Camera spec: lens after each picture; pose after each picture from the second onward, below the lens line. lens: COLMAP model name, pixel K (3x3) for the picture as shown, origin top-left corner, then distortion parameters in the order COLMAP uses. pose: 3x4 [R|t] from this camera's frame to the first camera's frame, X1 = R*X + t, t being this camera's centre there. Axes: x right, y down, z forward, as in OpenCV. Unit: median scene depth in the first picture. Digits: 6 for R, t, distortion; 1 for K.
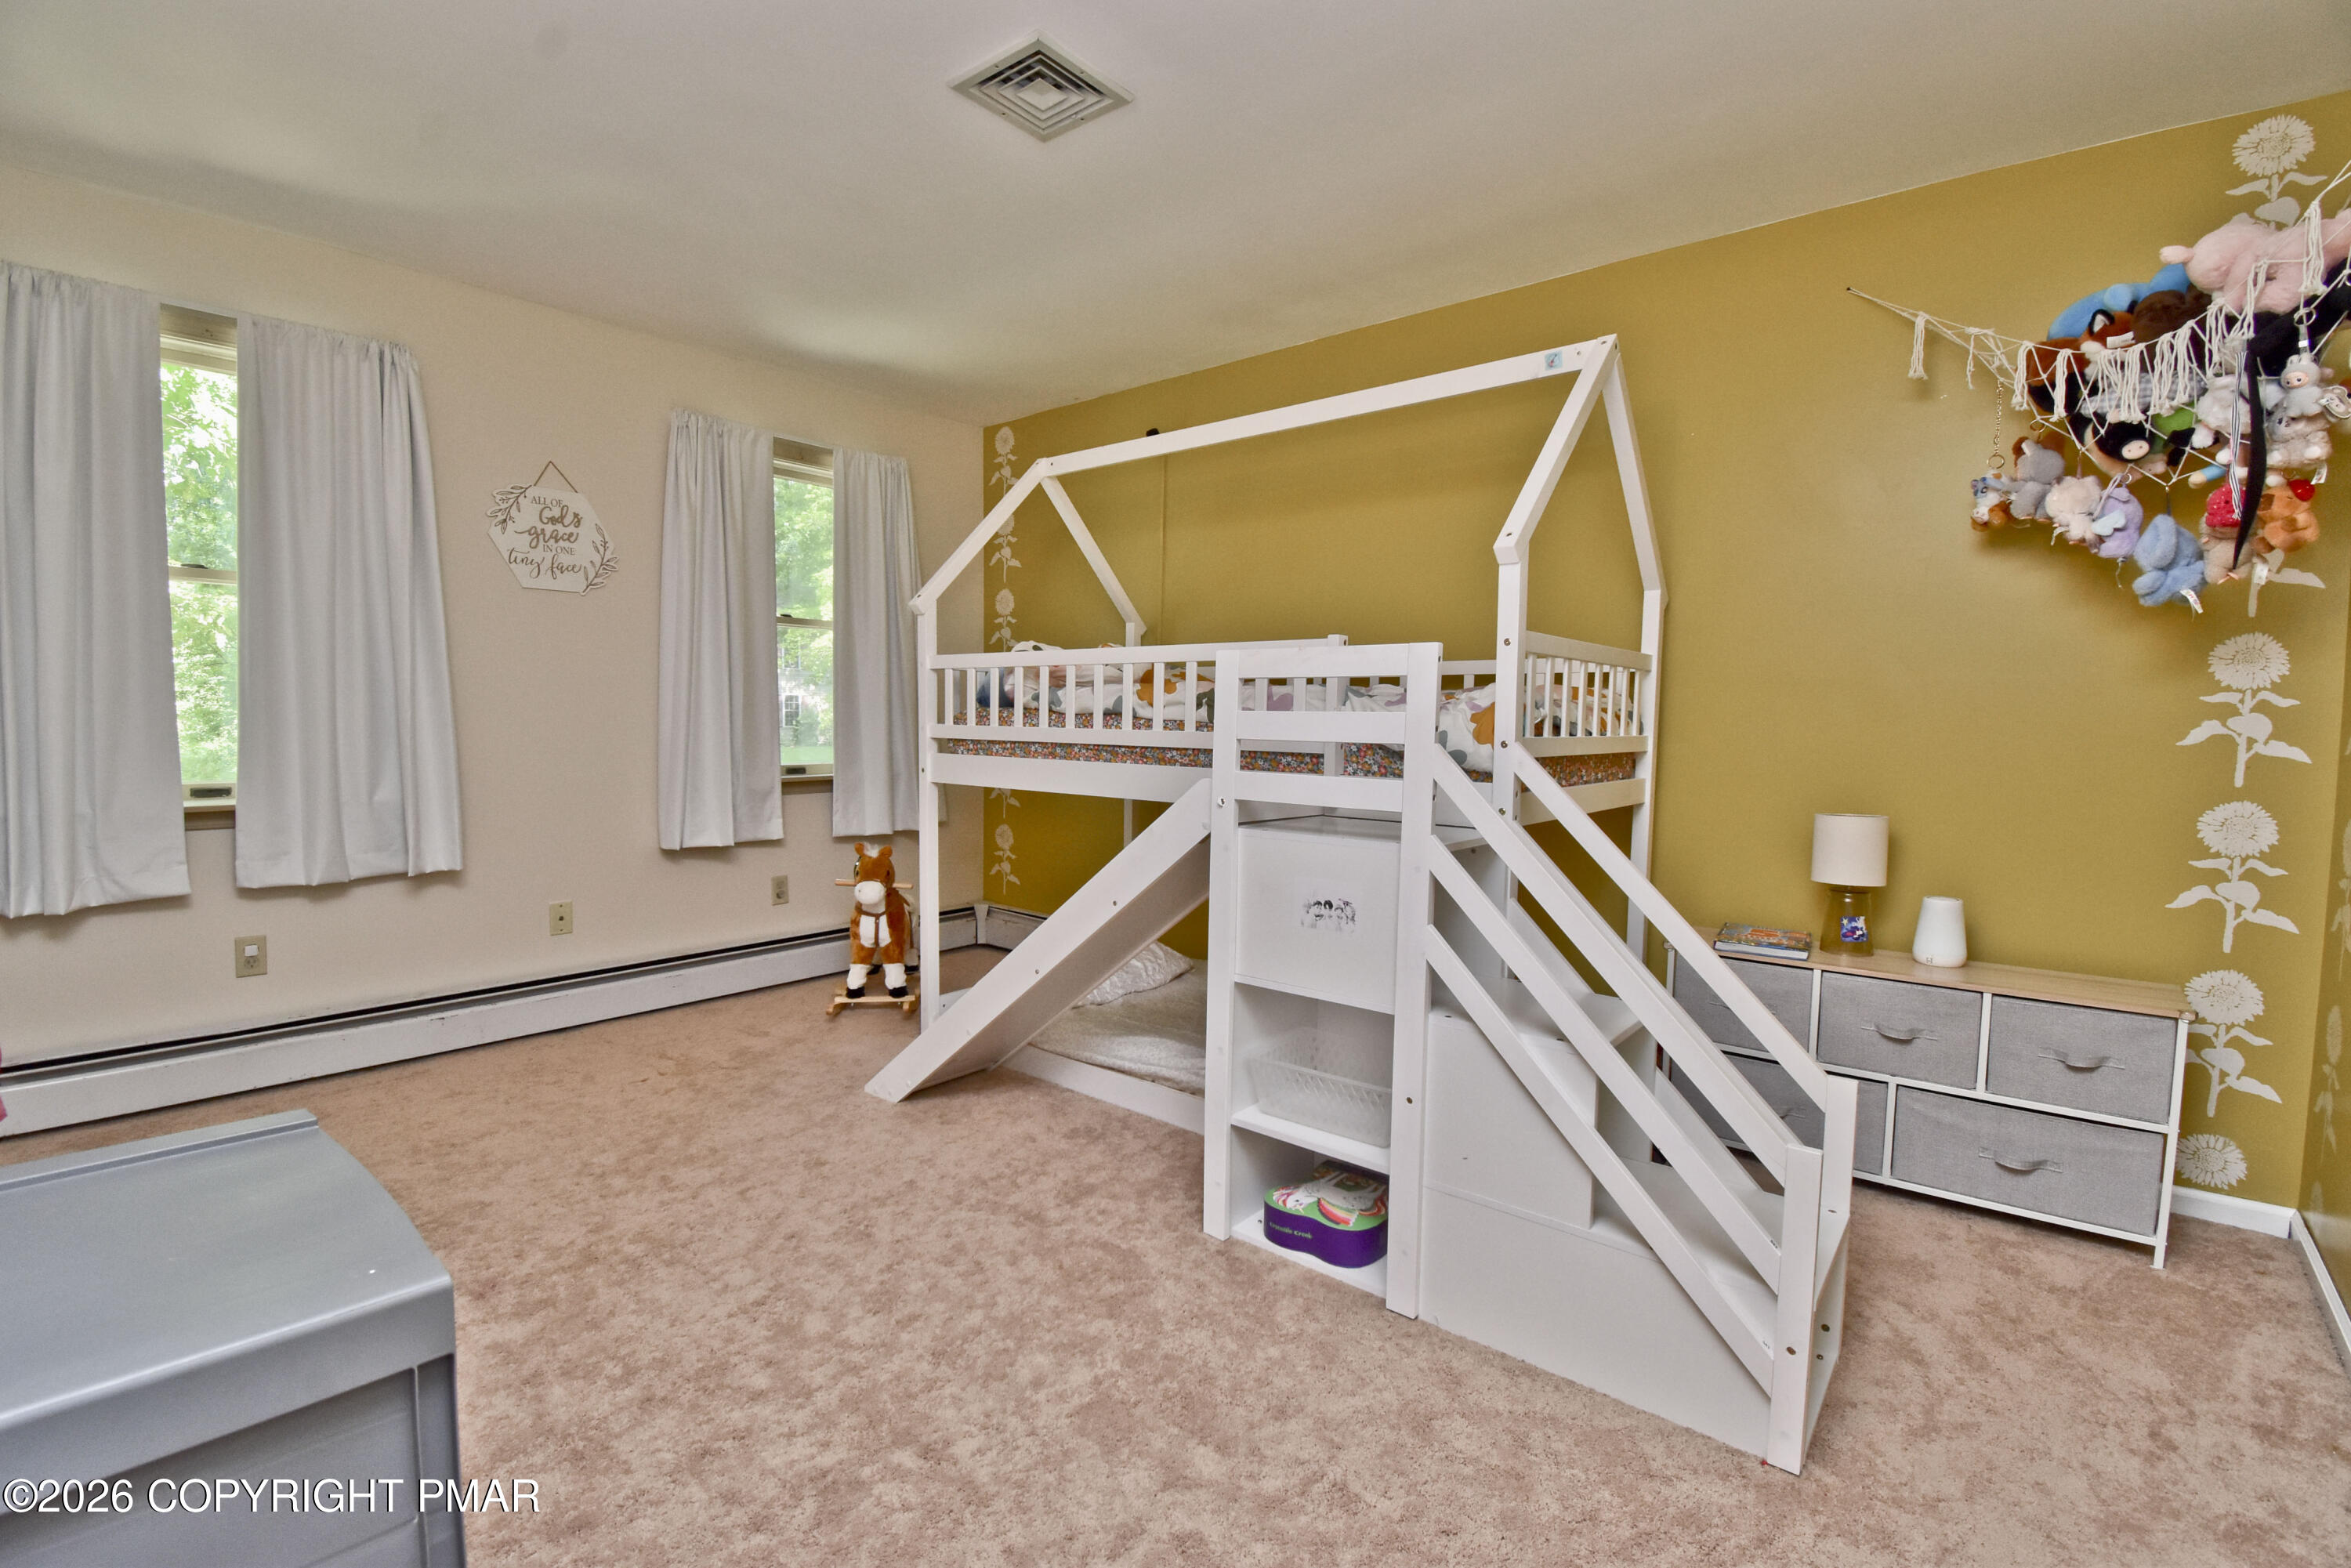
lens RADIAL K [[1041.4, 0, 1121.8], [0, 1041.4, 792.6], [0, 0, 1]] dist [-0.001258, -0.015298]
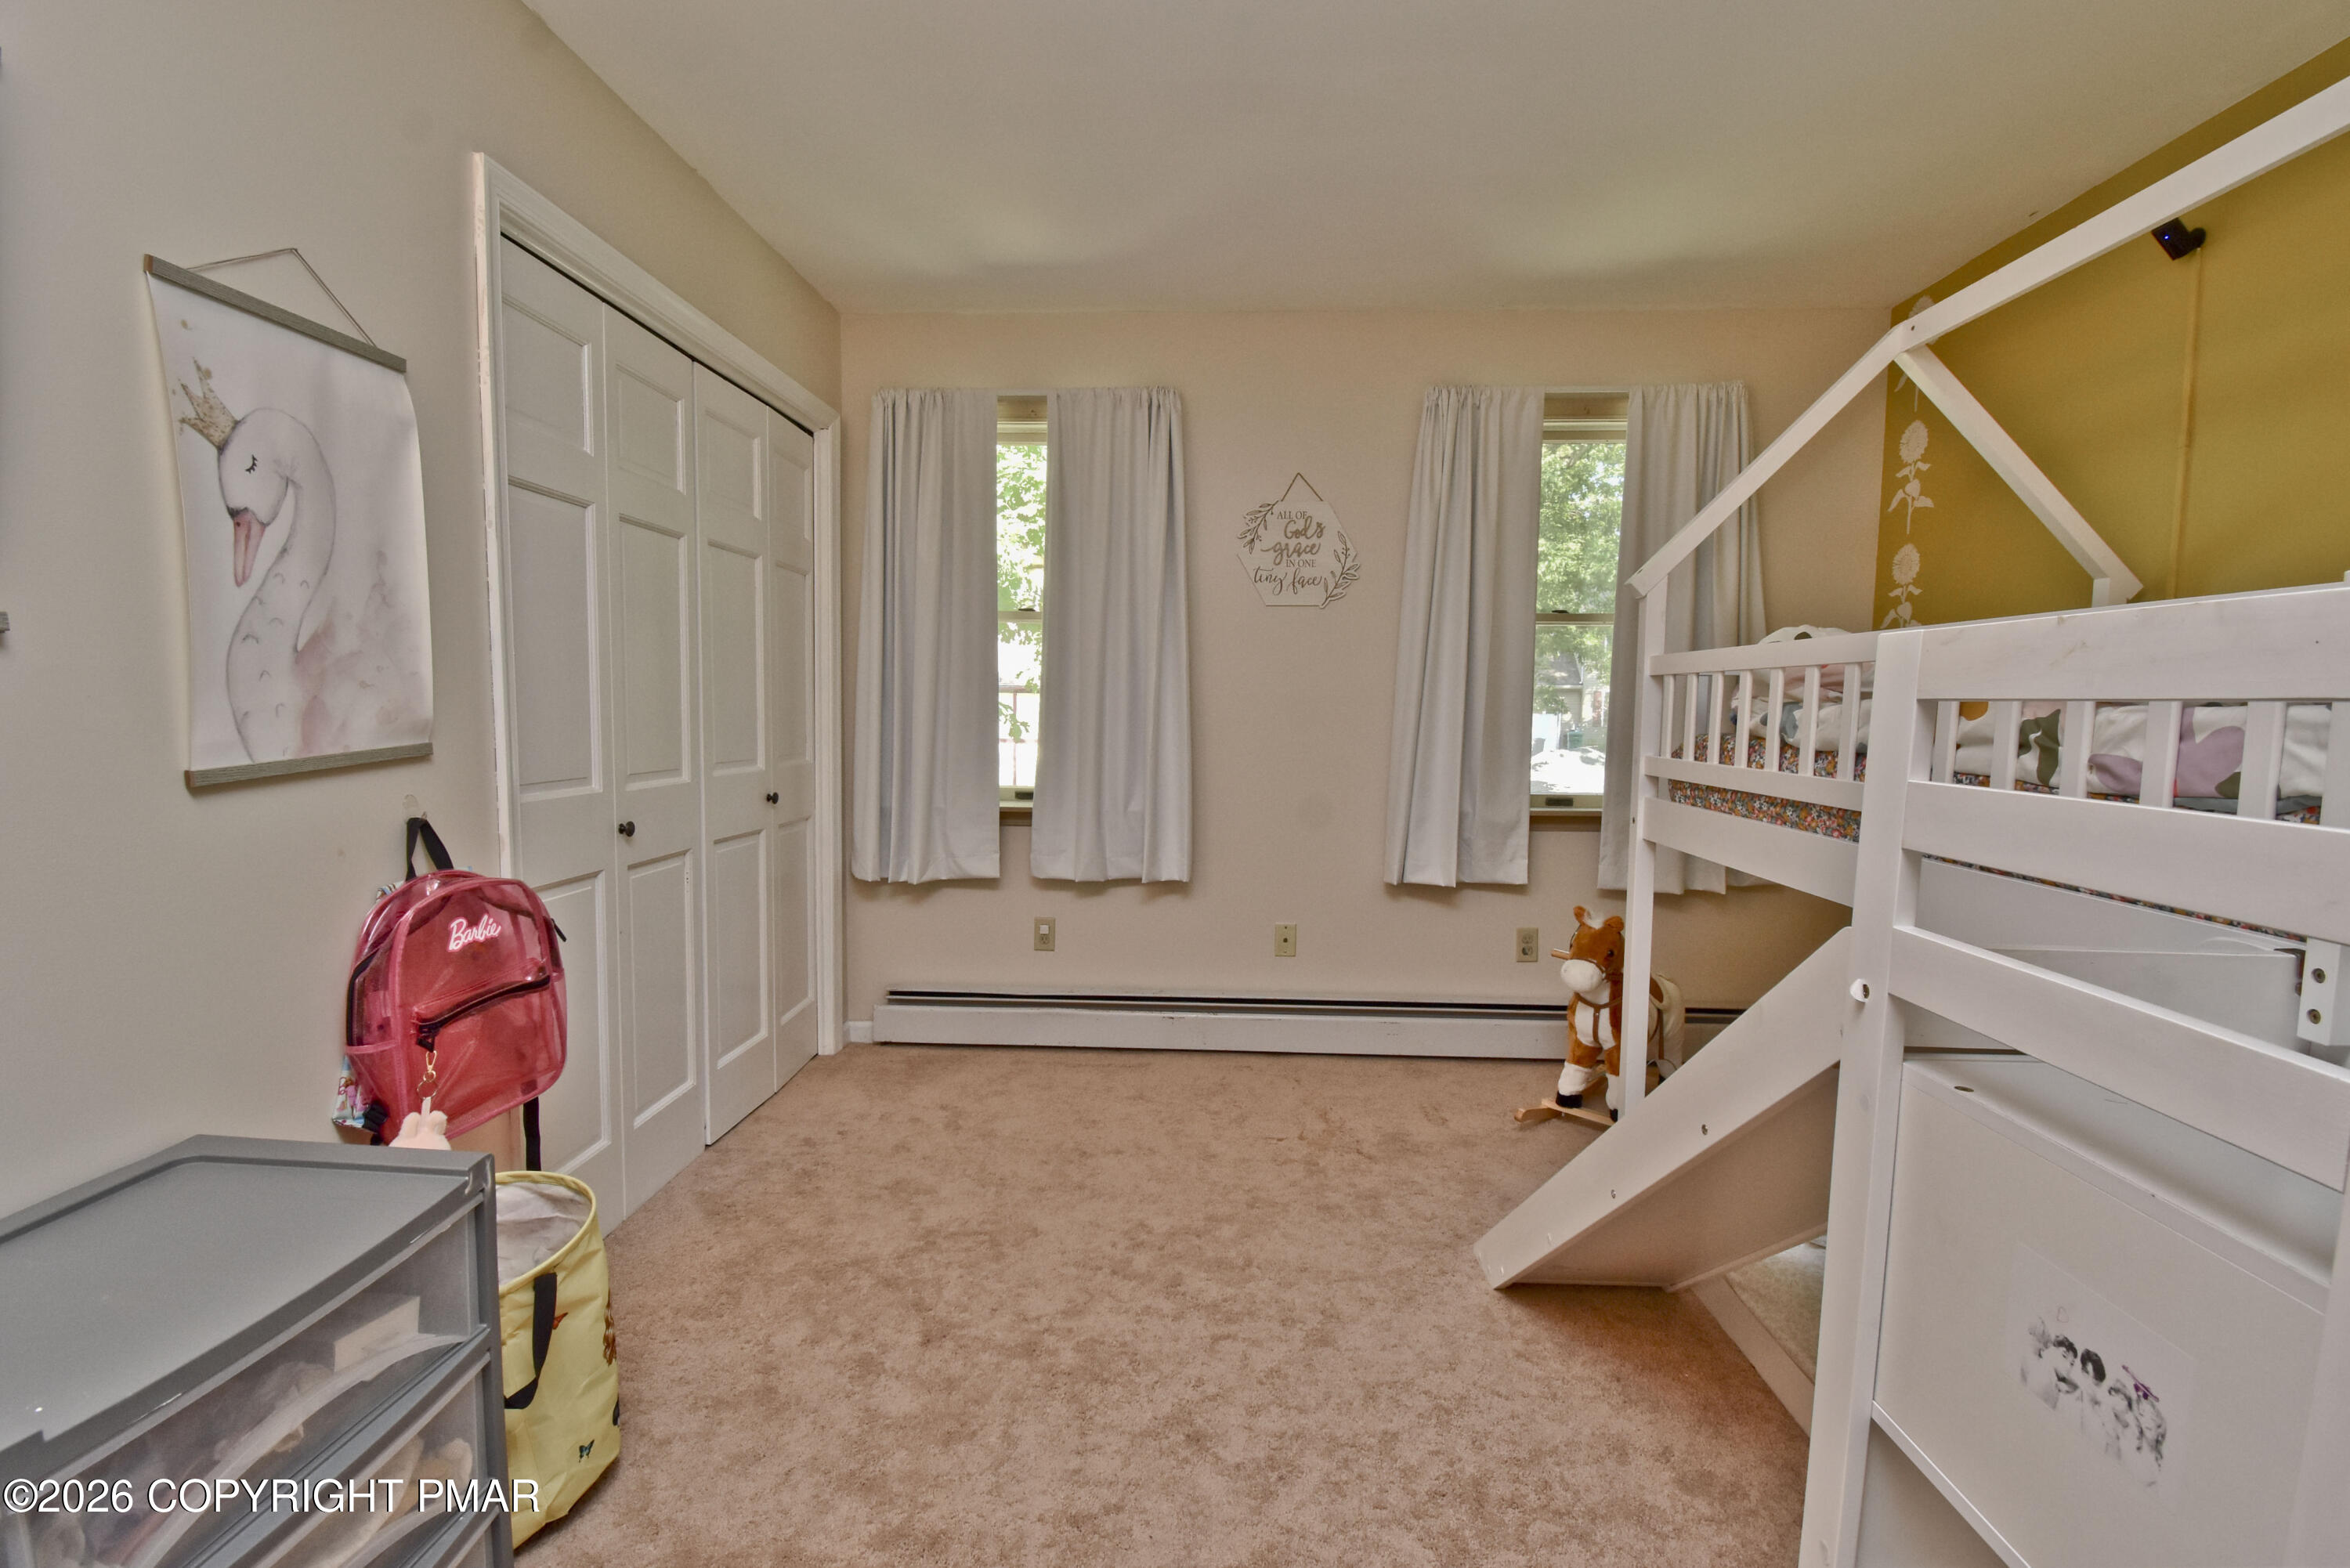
lens RADIAL K [[1033.6, 0, 1168.3], [0, 1033.6, 792.7], [0, 0, 1]] dist [0.020485, -0.022733]
pose [[0.635469, 0.057299, -0.769998, 0.163896], [-0.056852, 0.998008, 0.027347, -0.046633], [0.770031, 0.026398, 0.637460, 0.350500]]
